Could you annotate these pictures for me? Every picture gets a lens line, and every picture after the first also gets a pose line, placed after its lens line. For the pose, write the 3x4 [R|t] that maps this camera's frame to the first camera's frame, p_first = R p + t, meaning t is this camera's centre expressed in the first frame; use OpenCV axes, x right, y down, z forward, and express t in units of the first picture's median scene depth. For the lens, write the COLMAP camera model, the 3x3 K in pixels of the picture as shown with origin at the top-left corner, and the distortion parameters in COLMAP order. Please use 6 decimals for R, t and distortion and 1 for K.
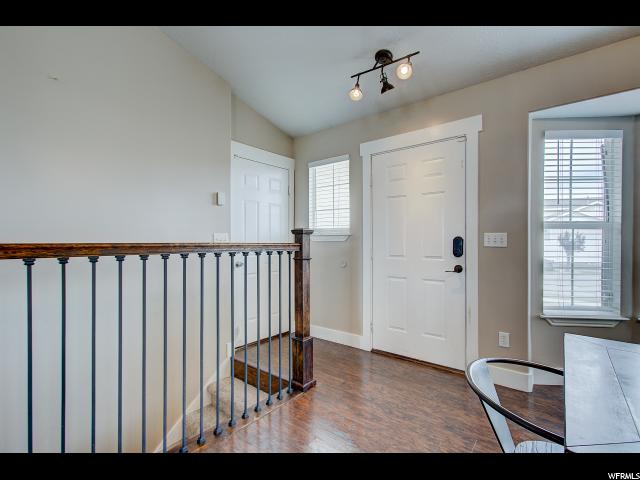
lens RADIAL K [[297.5, 0, 316.9], [0, 297.5, 243.0], [0, 0, 1]] dist [0.000692, 0.000486]
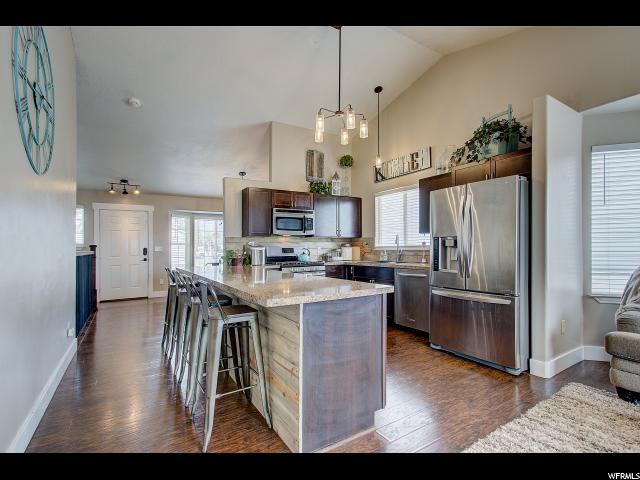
lens RADIAL K [[298.4, 0, 303.3], [0, 298.4, 249.3], [0, 0, 1]] dist [0.000035, 0.000265]
pose [[0.359683, -0.010567, 0.933015, -1.619321], [0.012195, 0.999904, 0.006623, -0.008496], [-0.932995, 0.008995, 0.359777, -1.392060]]
